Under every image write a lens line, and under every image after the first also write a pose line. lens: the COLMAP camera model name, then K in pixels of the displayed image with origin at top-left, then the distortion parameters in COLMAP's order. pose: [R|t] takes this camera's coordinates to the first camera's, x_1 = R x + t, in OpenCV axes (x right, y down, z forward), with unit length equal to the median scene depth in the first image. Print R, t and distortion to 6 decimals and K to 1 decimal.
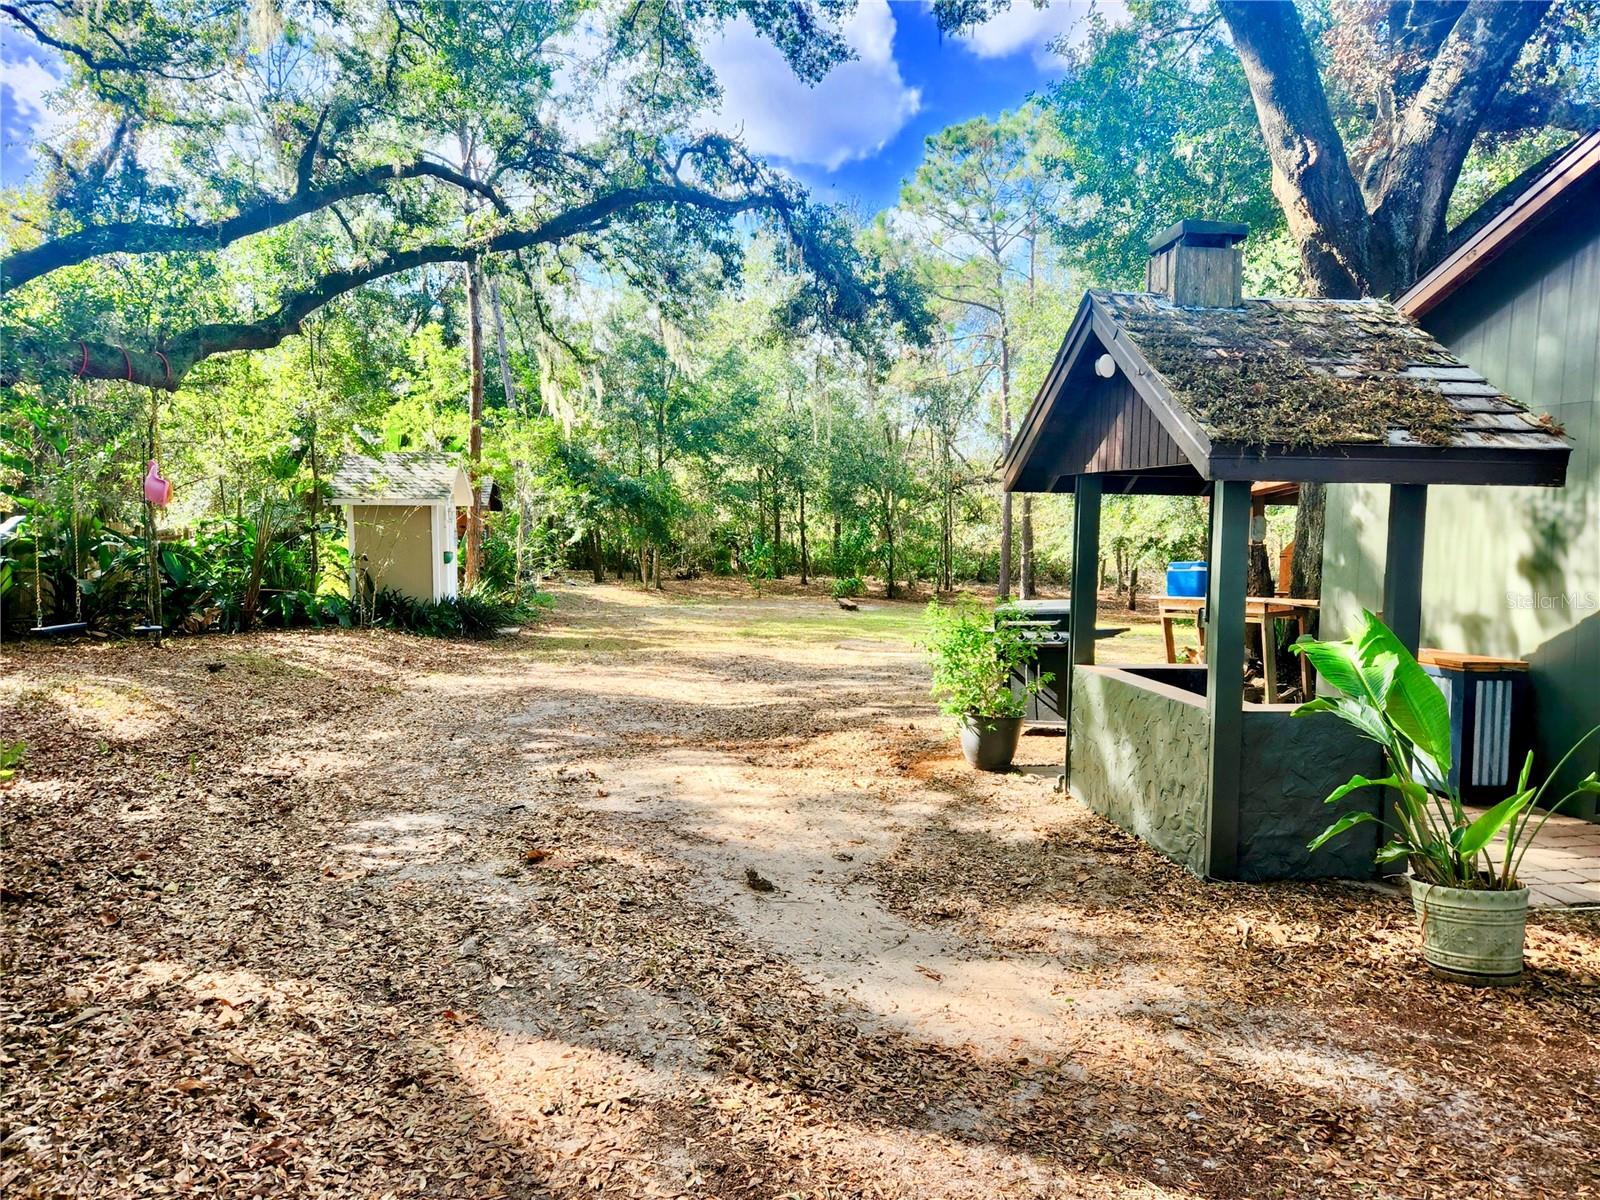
lens RADIAL K [[1076.7, 0, 801.2], [0, 1076.7, 596.3], [0, 0, 1]] dist [0.068250, -0.051239]
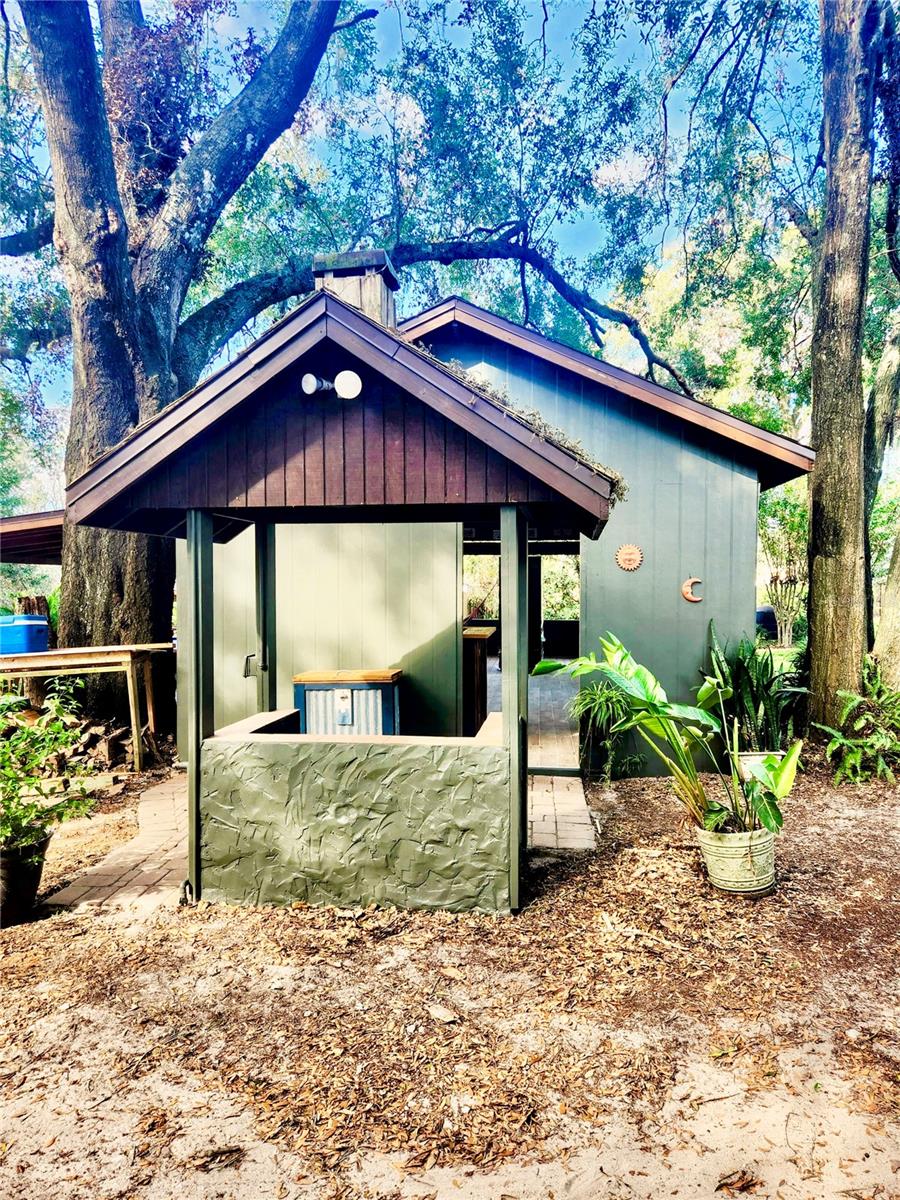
lens RADIAL K [[807.5, 0, 450.5], [0, 807.5, 609.6], [0, 0, 1]] dist [0.068250, -0.051239]
pose [[0.278391, -0.043104, 0.959500, -0.217913], [0.075824, 0.996861, 0.022782, -0.026527], [-0.957470, 0.066411, 0.280786, 0.488881]]
